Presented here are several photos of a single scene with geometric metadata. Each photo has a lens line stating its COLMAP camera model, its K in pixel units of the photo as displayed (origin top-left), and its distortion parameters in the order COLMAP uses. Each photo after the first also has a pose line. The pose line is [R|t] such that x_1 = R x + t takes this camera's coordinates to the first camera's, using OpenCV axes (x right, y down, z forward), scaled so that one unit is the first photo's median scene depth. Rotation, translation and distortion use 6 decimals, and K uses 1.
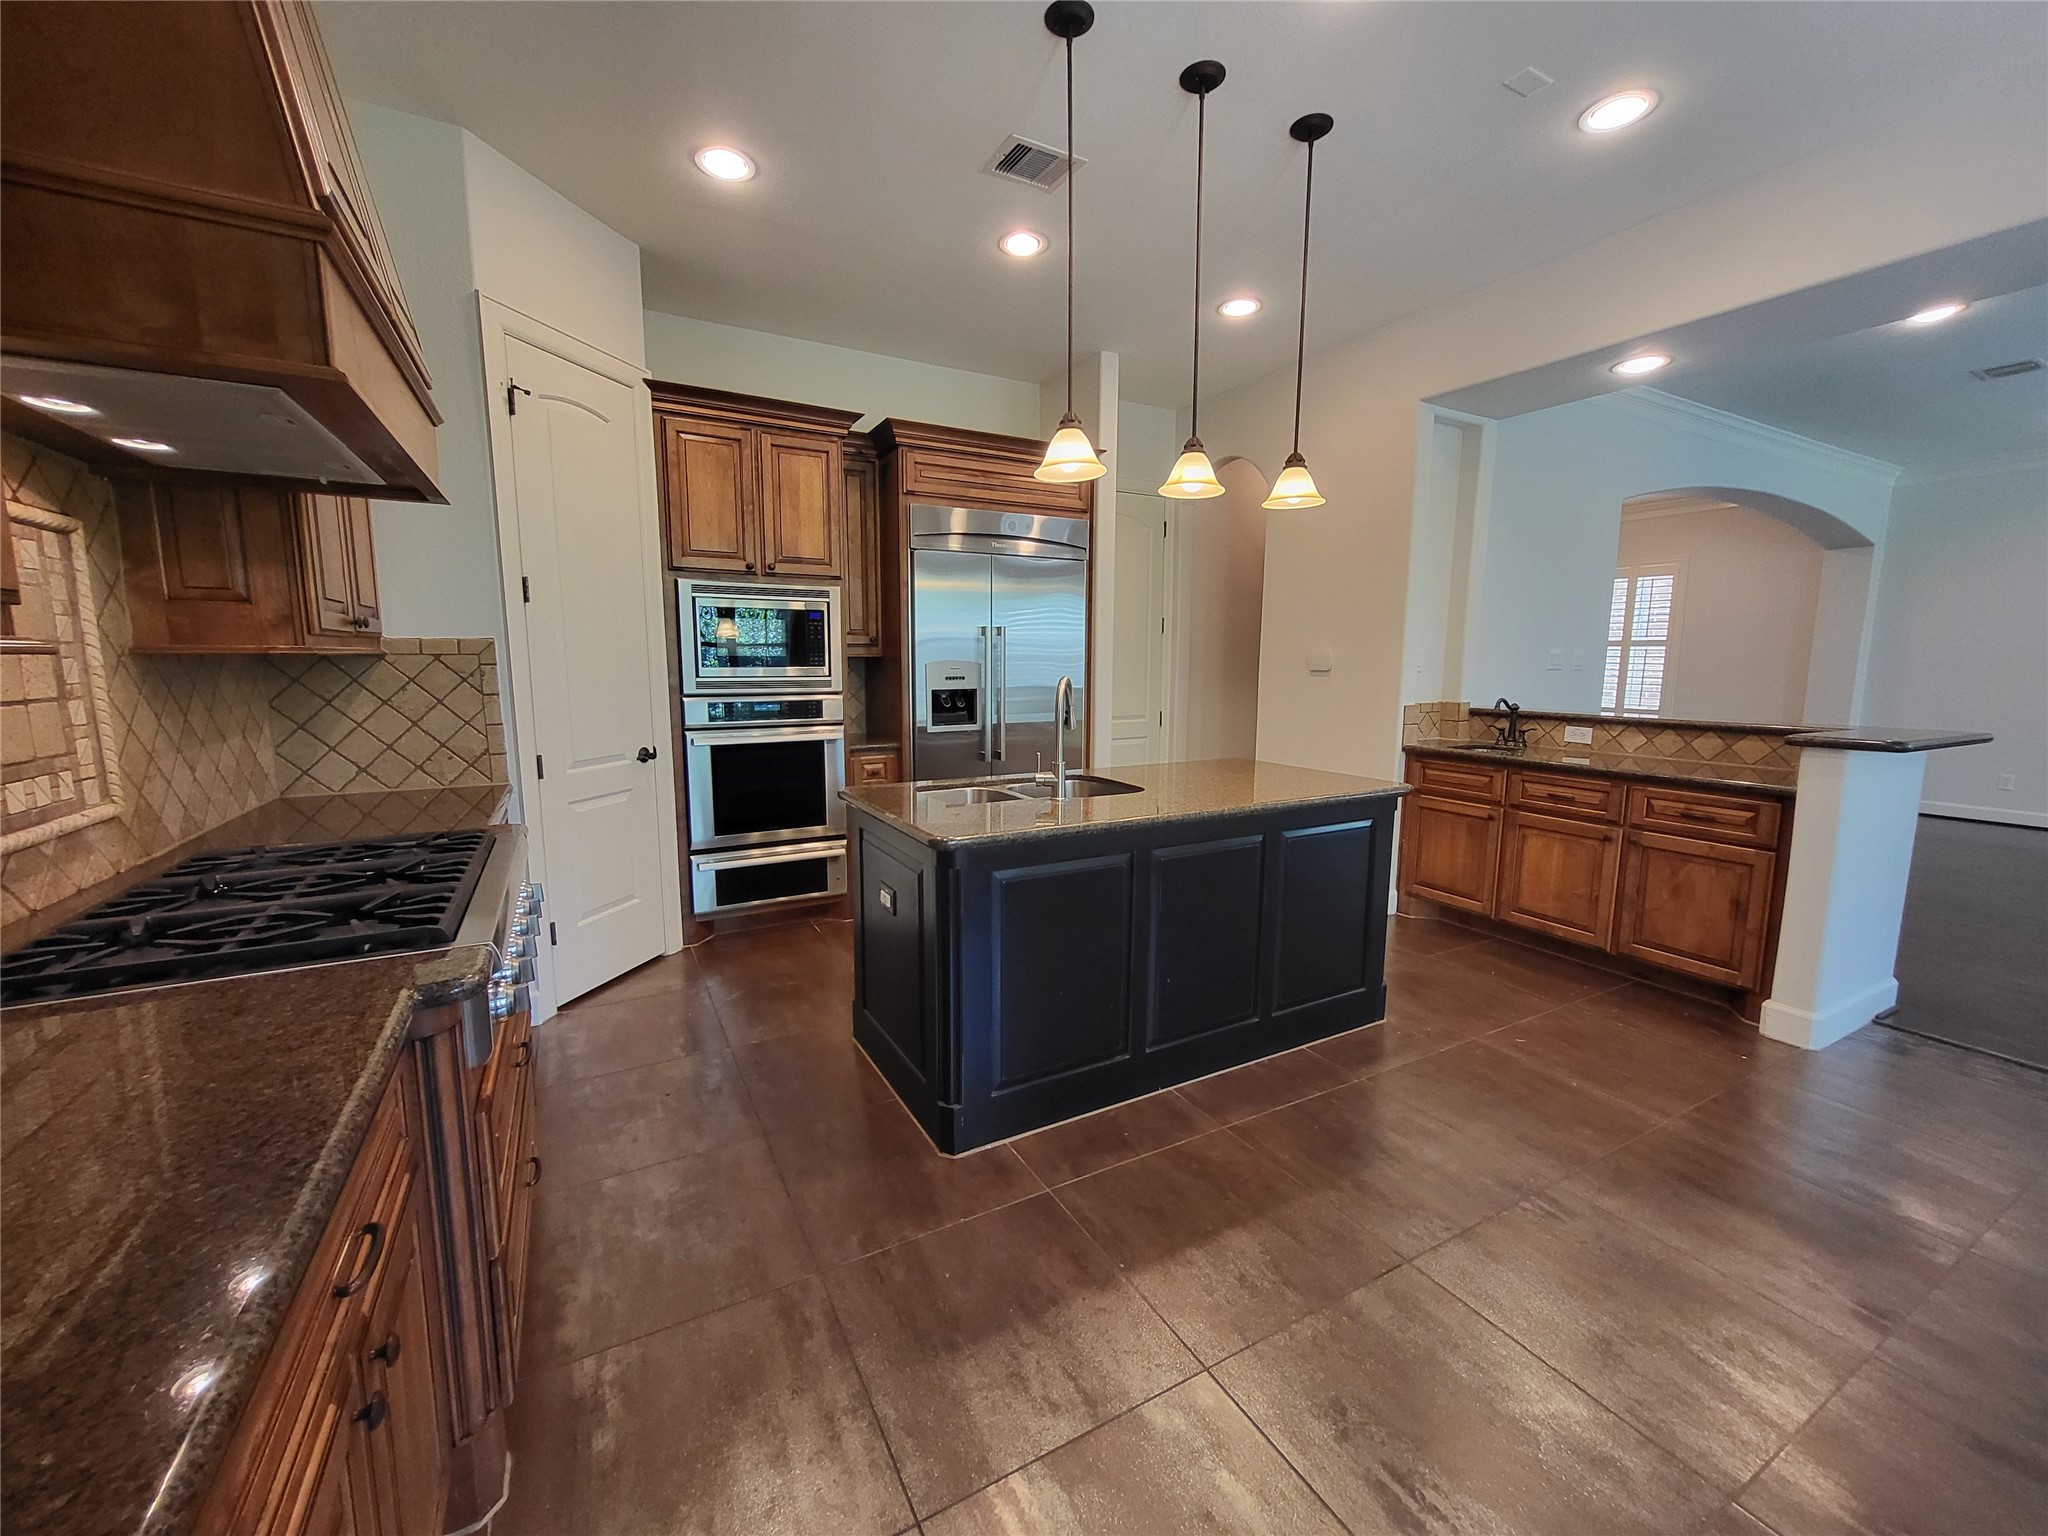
lens RADIAL K [[810.3, 0, 1020.1], [0, 810.3, 763.0], [0, 0, 1]] dist [0.001893, 0.000798]
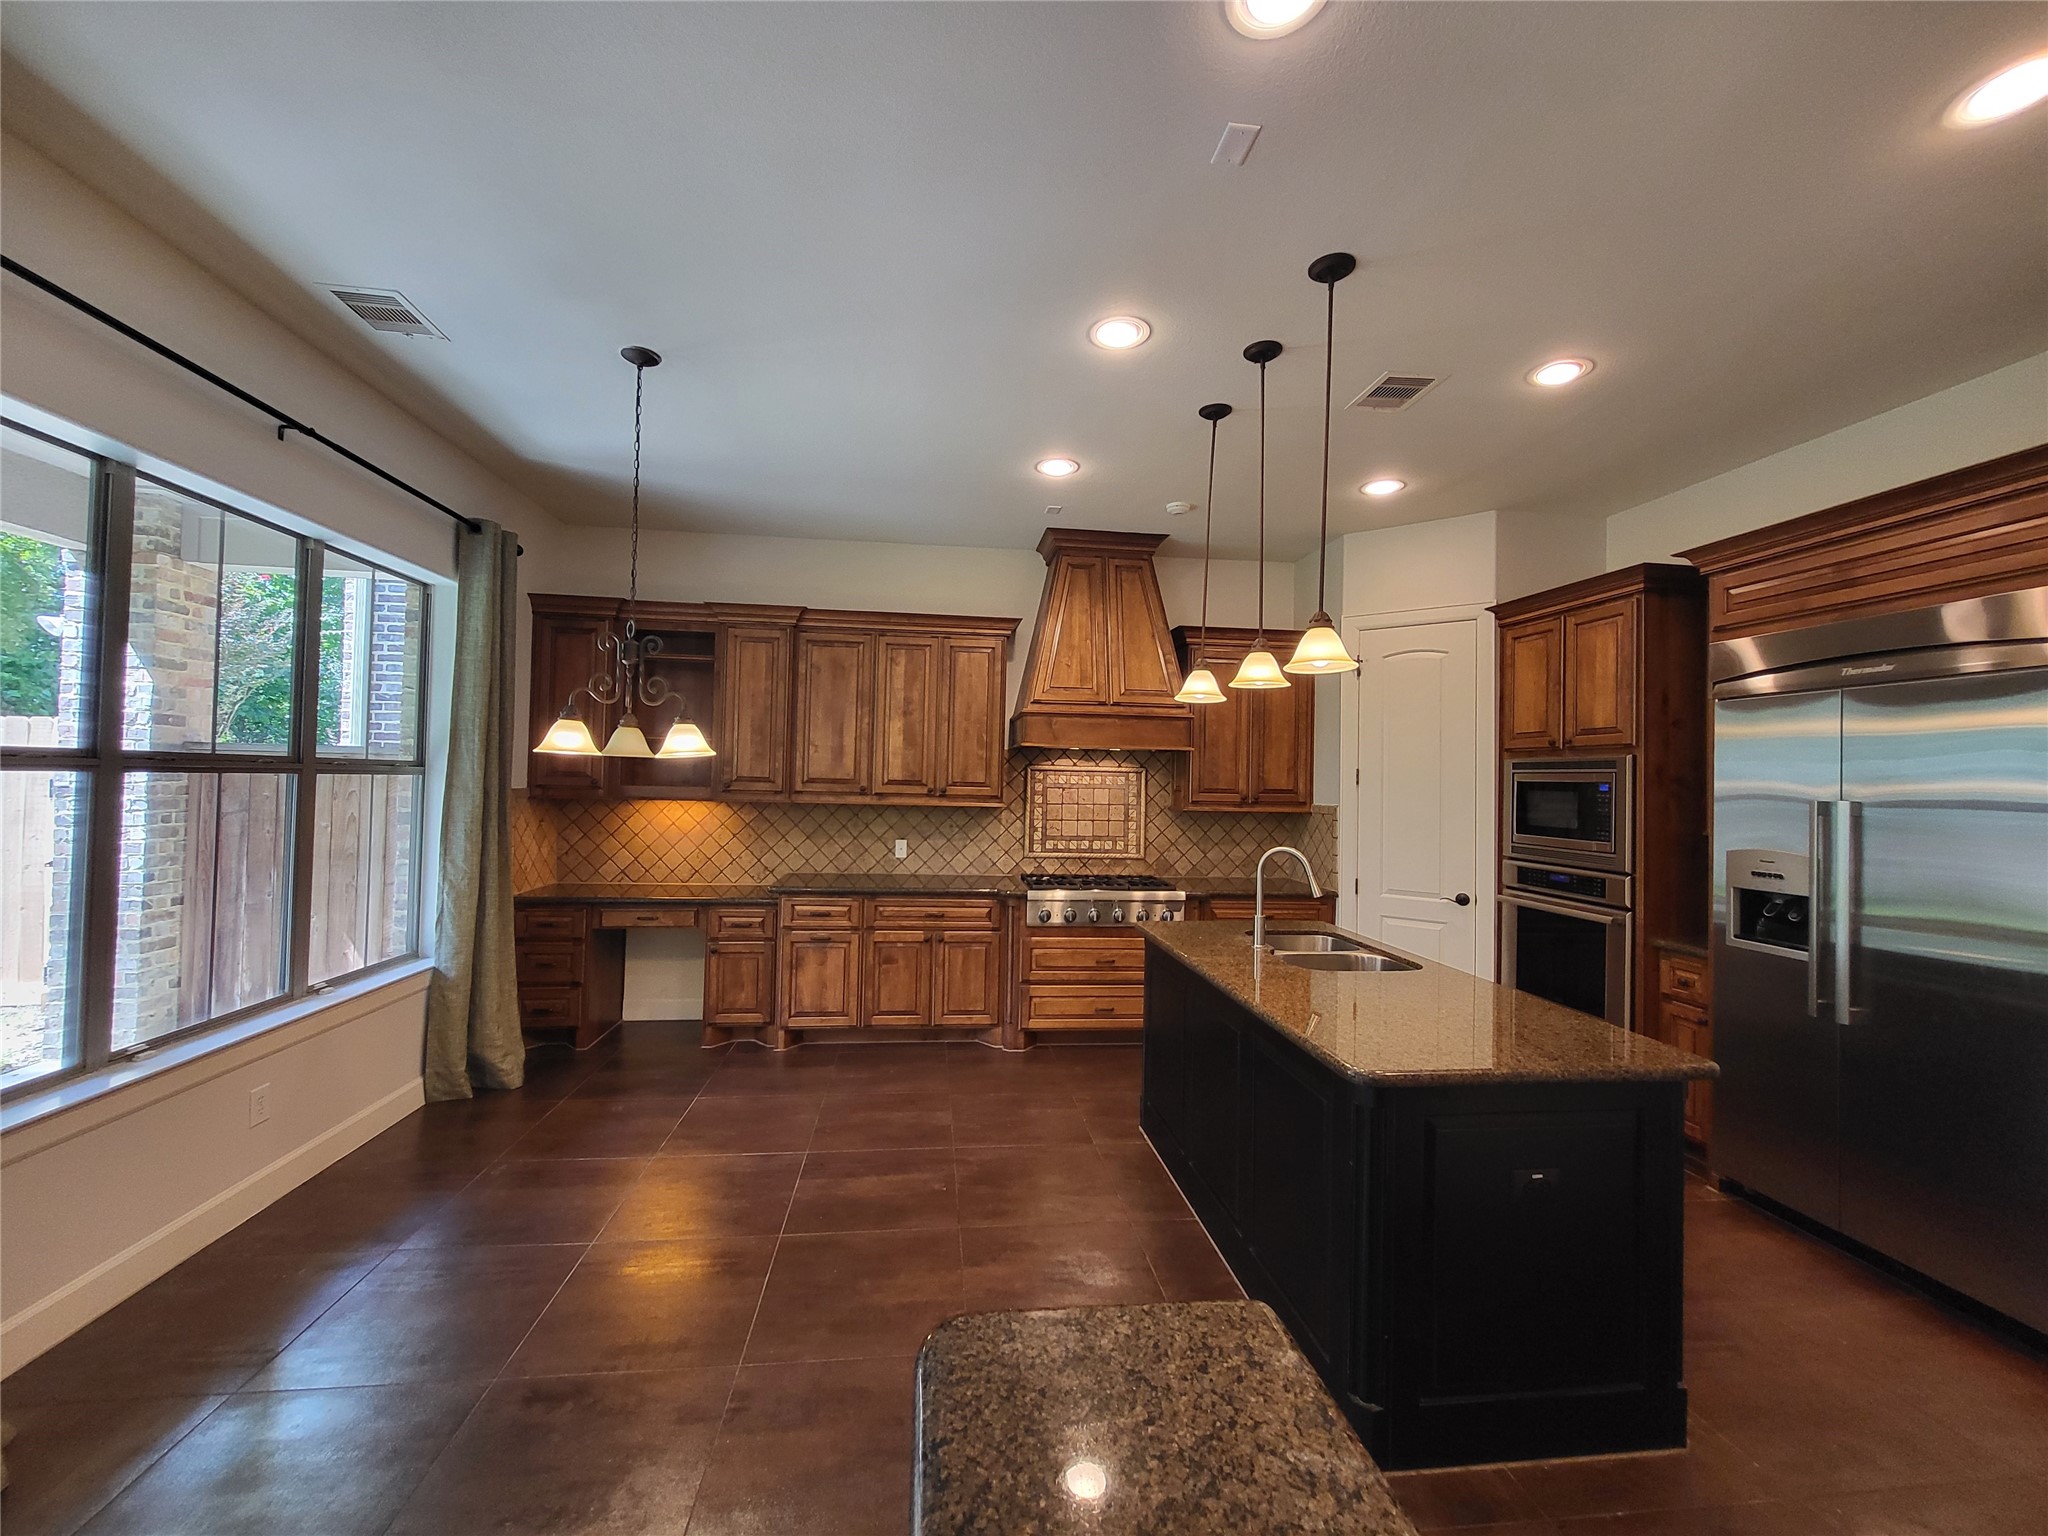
lens RADIAL K [[810.3, 0, 1010.7], [0, 810.3, 766.4], [0, 0, 1]] dist [0.001893, 0.000798]
pose [[-0.387268, -0.024549, -0.921640, 0.886100], [-0.141737, 0.989347, 0.033205, -0.142121], [0.911007, 0.143490, -0.386622, 0.744783]]
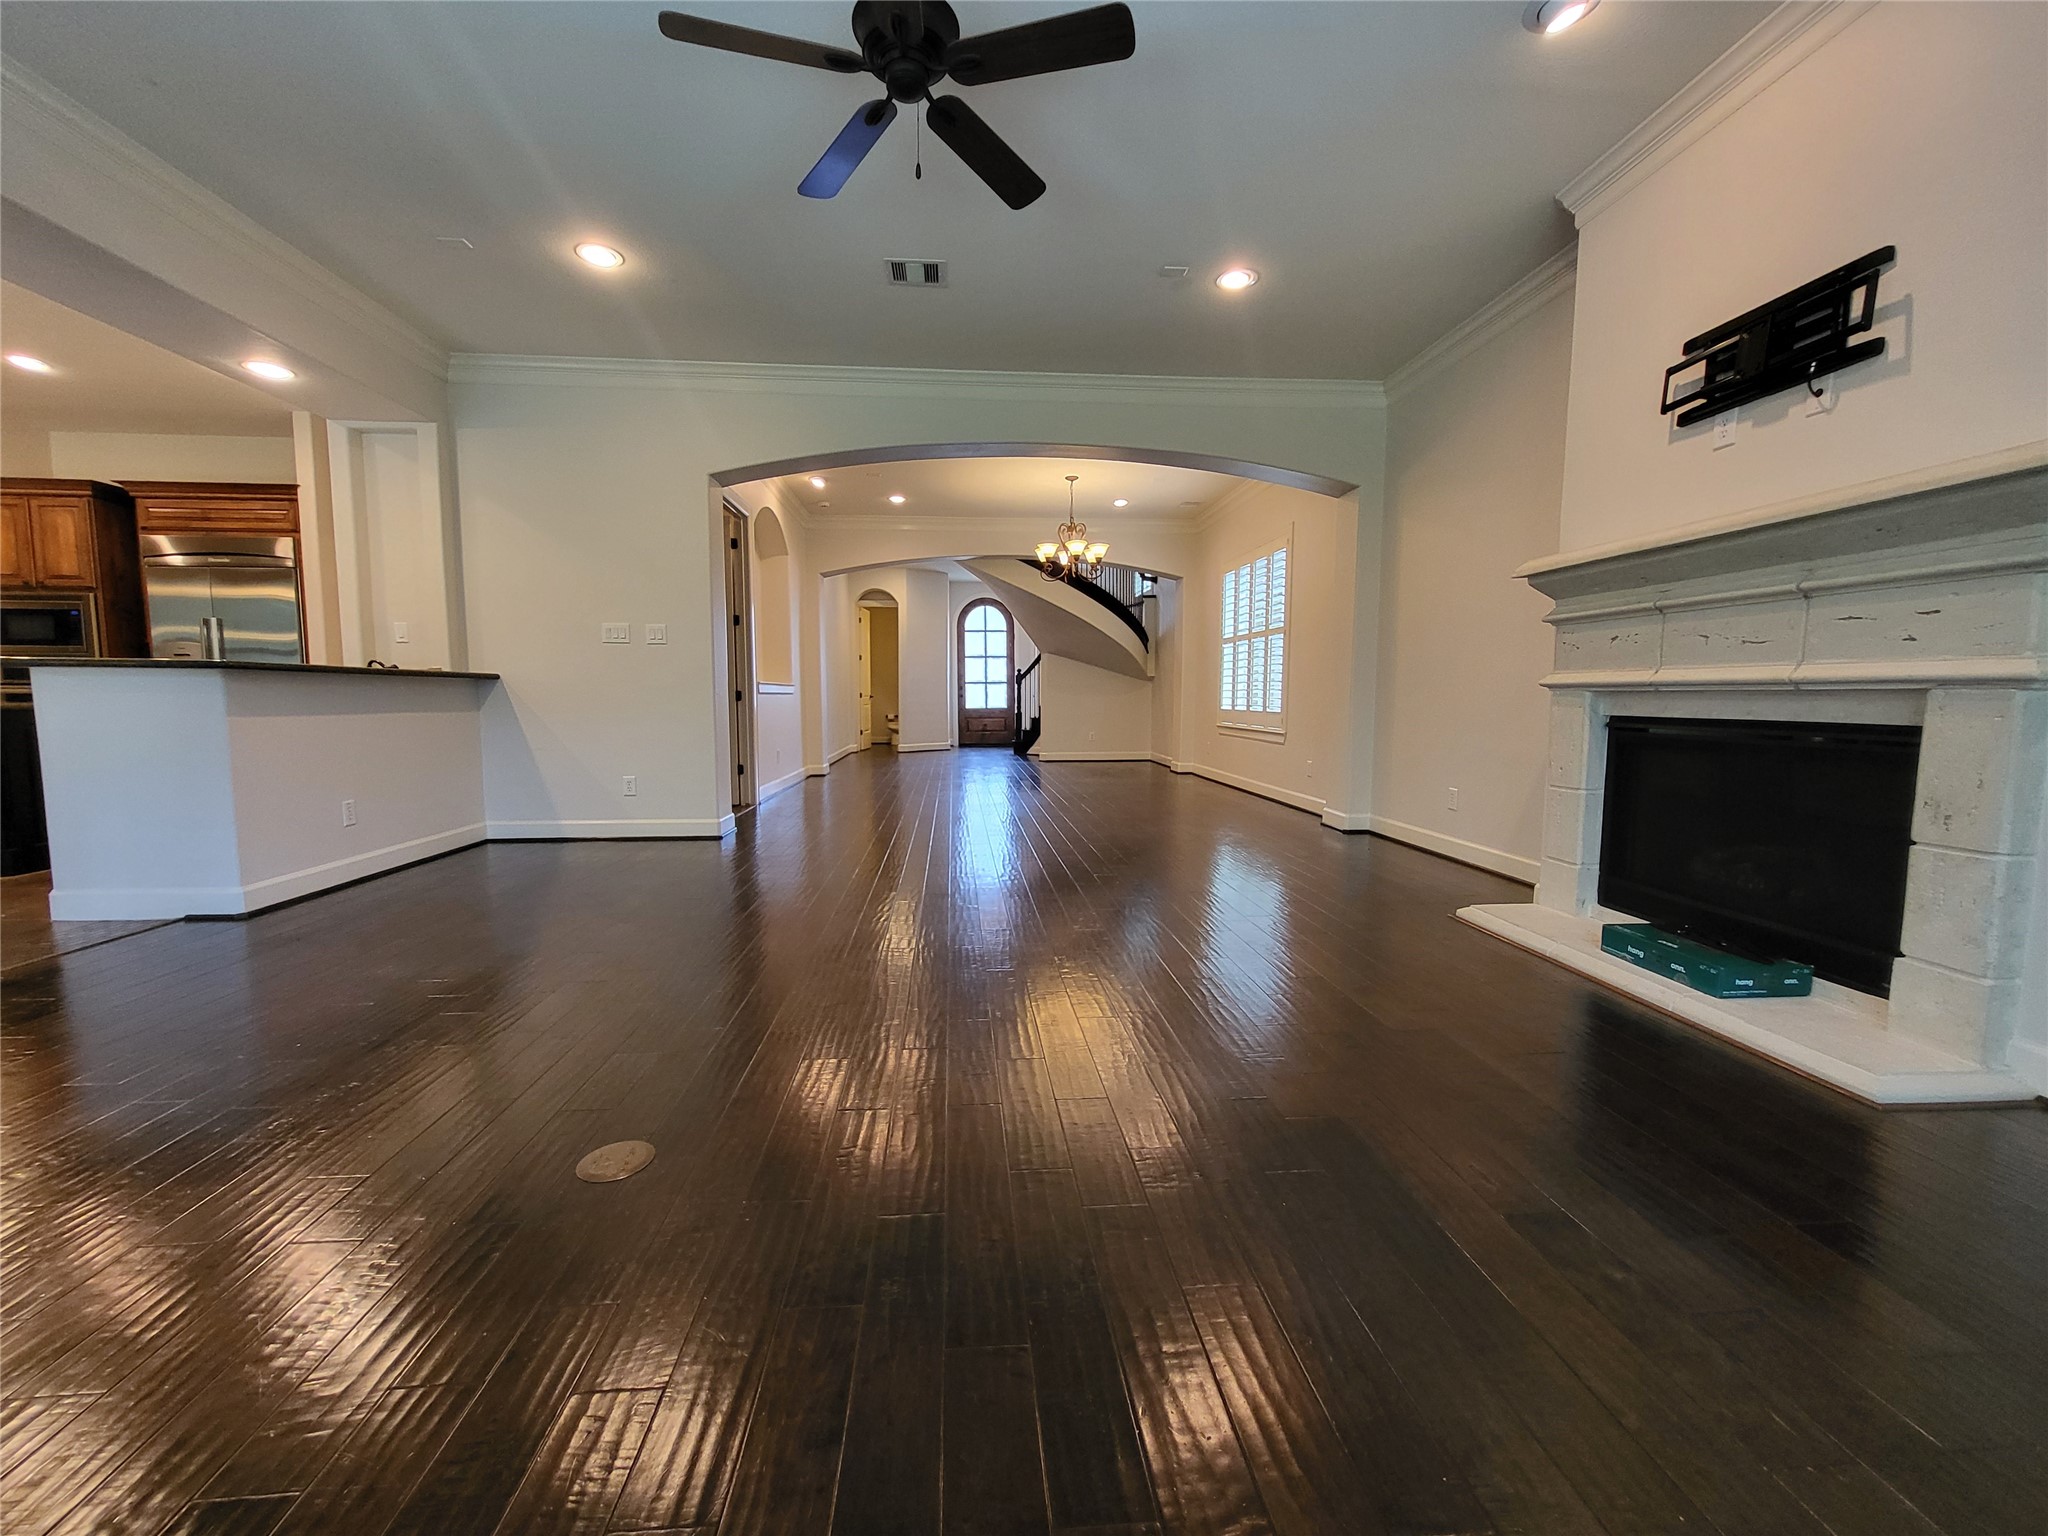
lens RADIAL K [[810.3, 0, 1018.8], [0, 810.3, 757.3], [0, 0, 1]] dist [0.001893, 0.000798]
pose [[0.907768, 0.027760, -0.418553, 2.040918], [-0.051422, 0.997647, -0.045356, 0.068798], [0.416308, 0.062696, 0.907059, 0.371786]]
